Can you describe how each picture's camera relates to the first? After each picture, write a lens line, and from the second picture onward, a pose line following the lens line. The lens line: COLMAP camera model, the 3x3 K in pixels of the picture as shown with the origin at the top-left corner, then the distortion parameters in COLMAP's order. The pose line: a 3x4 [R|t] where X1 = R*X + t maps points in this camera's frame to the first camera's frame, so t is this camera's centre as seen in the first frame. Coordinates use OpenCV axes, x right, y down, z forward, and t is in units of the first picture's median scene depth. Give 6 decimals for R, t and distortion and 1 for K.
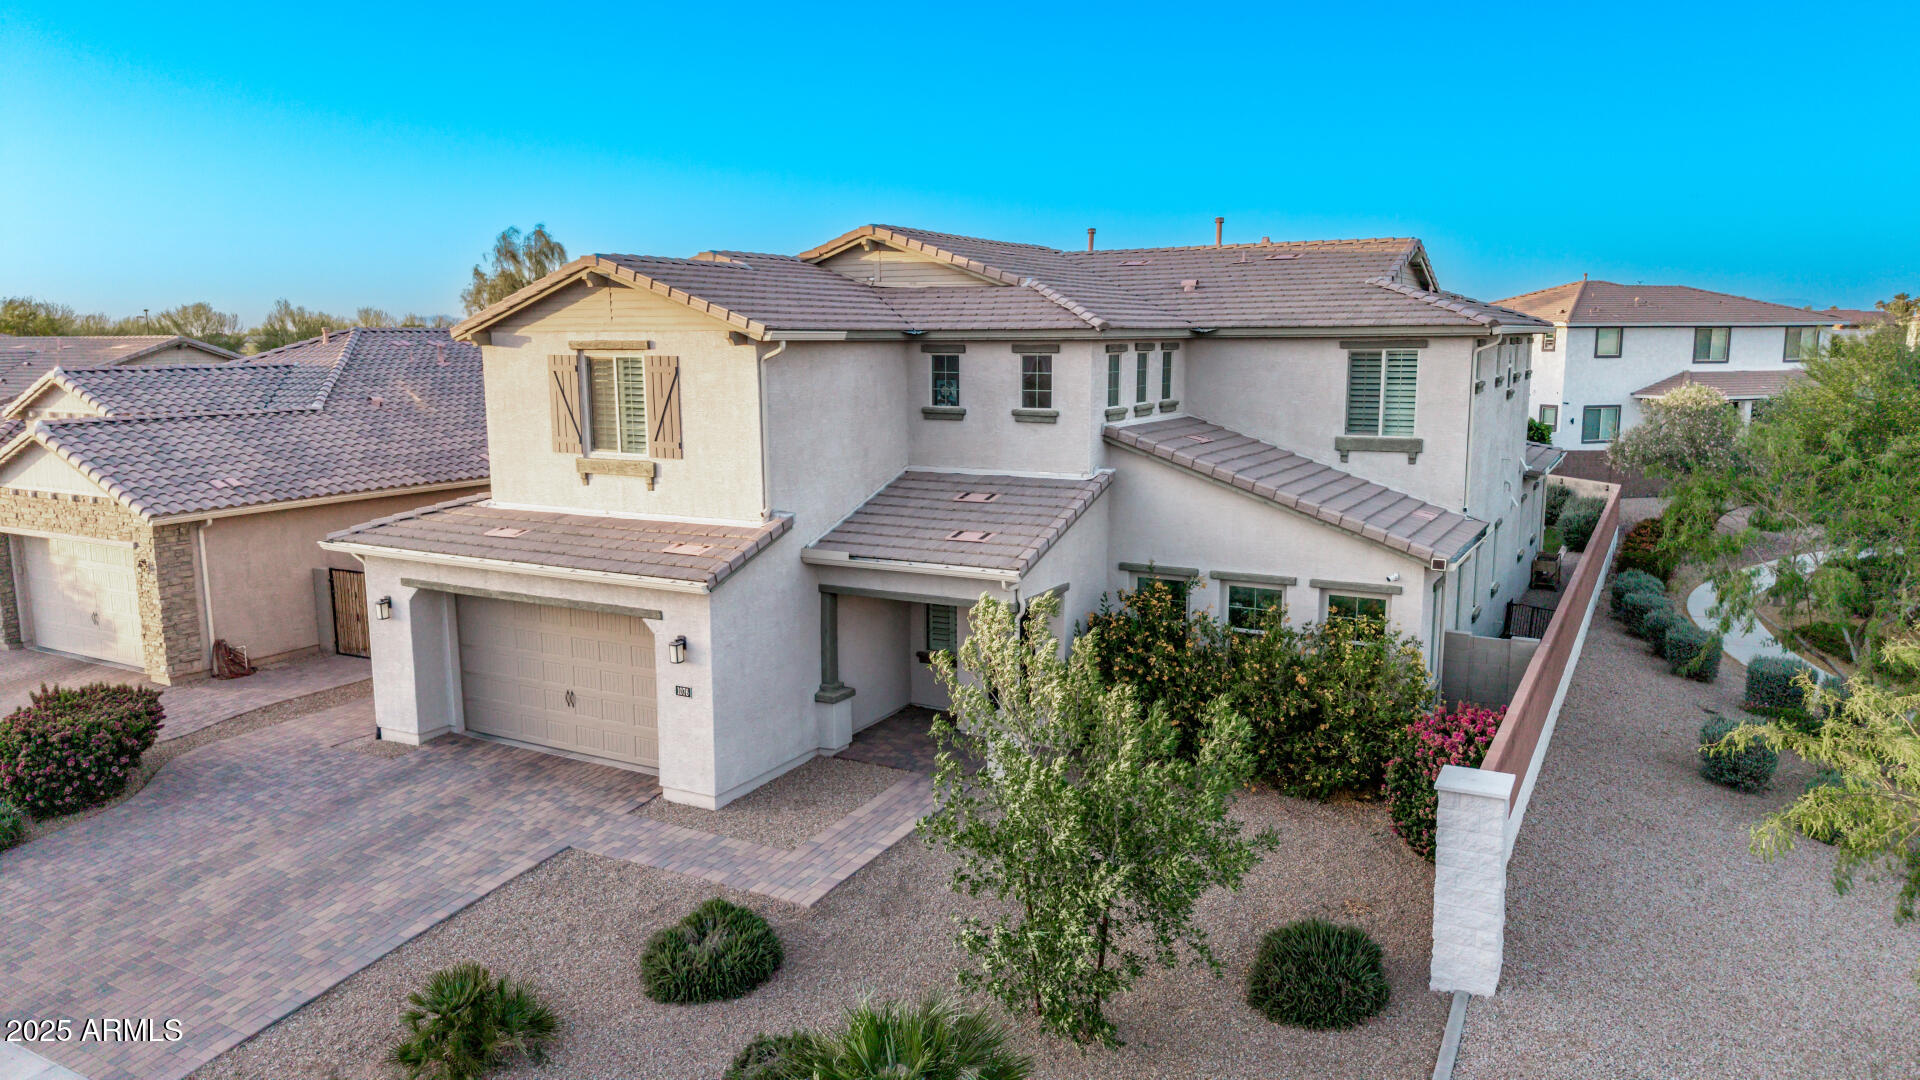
lens RADIAL K [[1283.7, 0, 967.4], [0, 1283.7, 534.3], [0, 0, 1]] dist [0.030989, -0.038675]
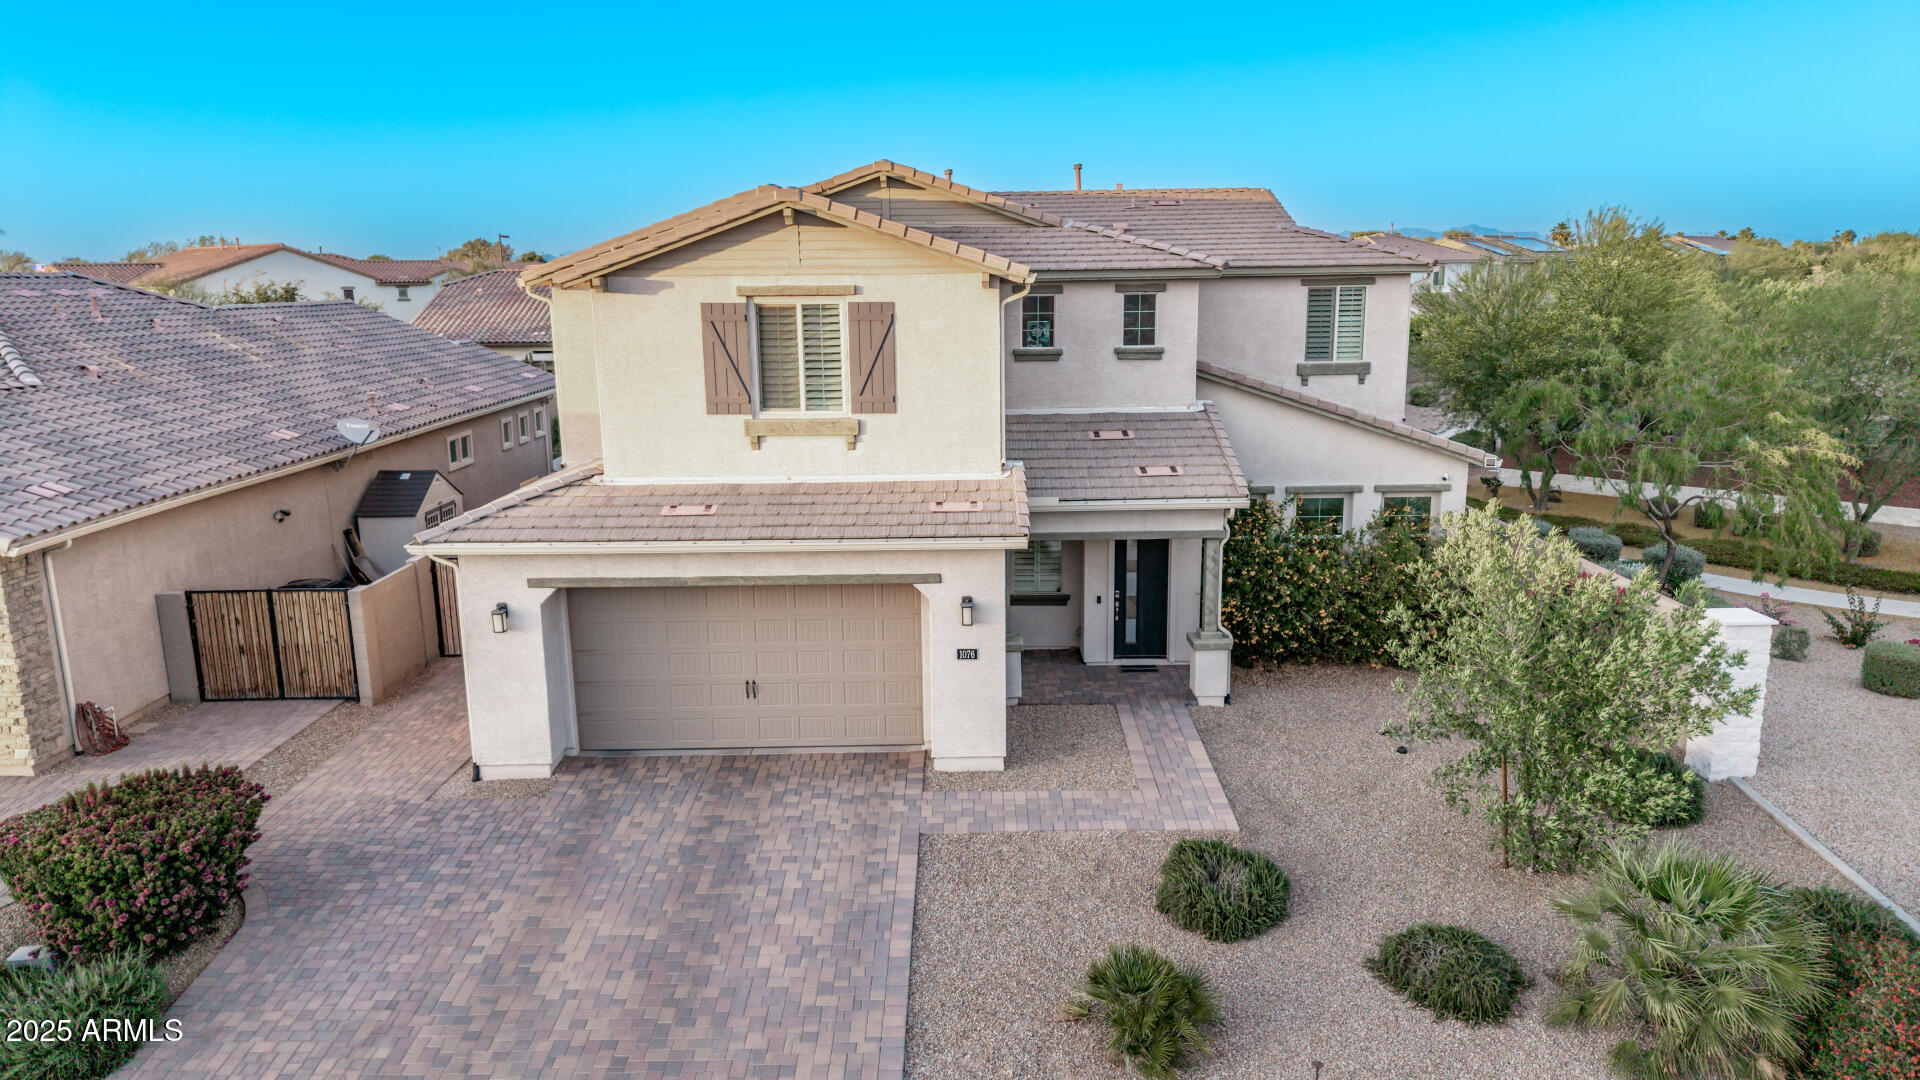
lens RADIAL K [[1283.7, 0, 967.1], [0, 1283.7, 530.3], [0, 0, 1]] dist [0.030989, -0.038675]
pose [[0.874883, -0.100779, 0.473734, -0.593931], [0.081145, 0.994787, 0.061768, -0.025316], [-0.477489, -0.015599, 0.878499, 0.148667]]
